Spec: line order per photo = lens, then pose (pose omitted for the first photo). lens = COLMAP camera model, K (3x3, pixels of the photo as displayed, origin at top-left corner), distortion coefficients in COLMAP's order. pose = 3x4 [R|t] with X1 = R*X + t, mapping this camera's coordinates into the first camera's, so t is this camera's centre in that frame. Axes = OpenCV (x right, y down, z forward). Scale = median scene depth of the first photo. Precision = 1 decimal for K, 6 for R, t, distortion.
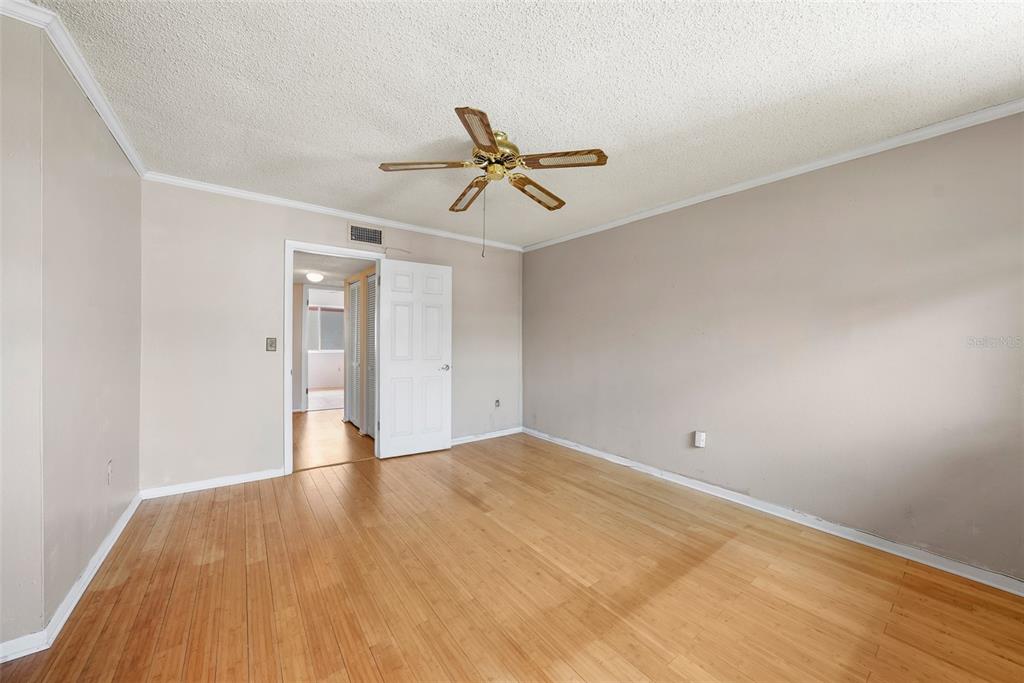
lens RADIAL K [[358.8, 0, 516.5], [0, 358.8, 339.8], [0, 0, 1]] dist [-0.017256, 0.000077]
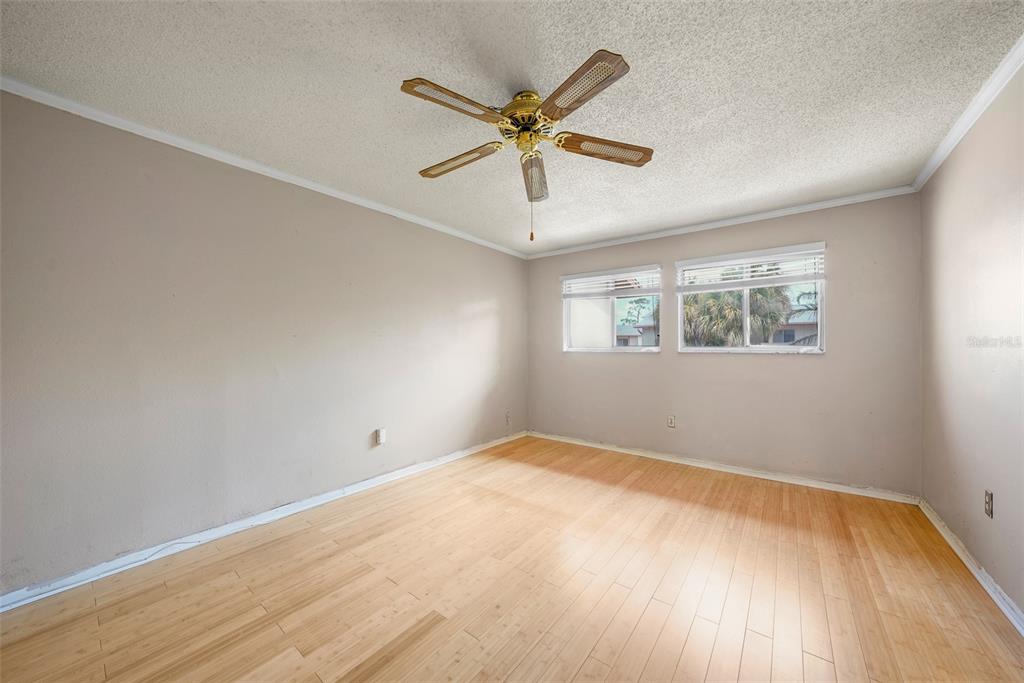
lens RADIAL K [[358.8, 0, 516.5], [0, 358.8, 339.8], [0, 0, 1]] dist [-0.017256, 0.000077]
pose [[-0.254351, 0.004916, 0.967099, -0.719895], [-0.003952, 0.999973, -0.006122, -0.001966], [-0.967104, -0.005380, -0.254325, 1.032519]]
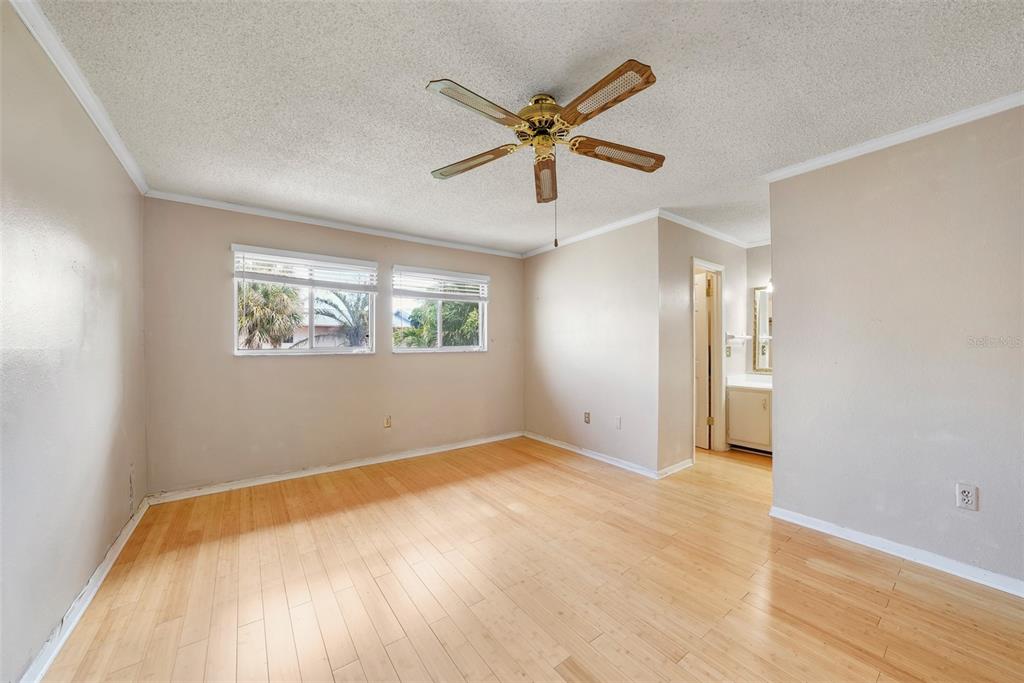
lens RADIAL K [[368.0, 0, 512.0], [0, 368.0, 341.5], [0, 0, 1]] dist [-0.029858, 0.000101]
pose [[-0.999823, -0.008262, 0.016887, -0.004814], [-0.008430, 0.999916, -0.009889, 0.000473], [-0.016804, -0.010030, -0.999808, 1.551004]]
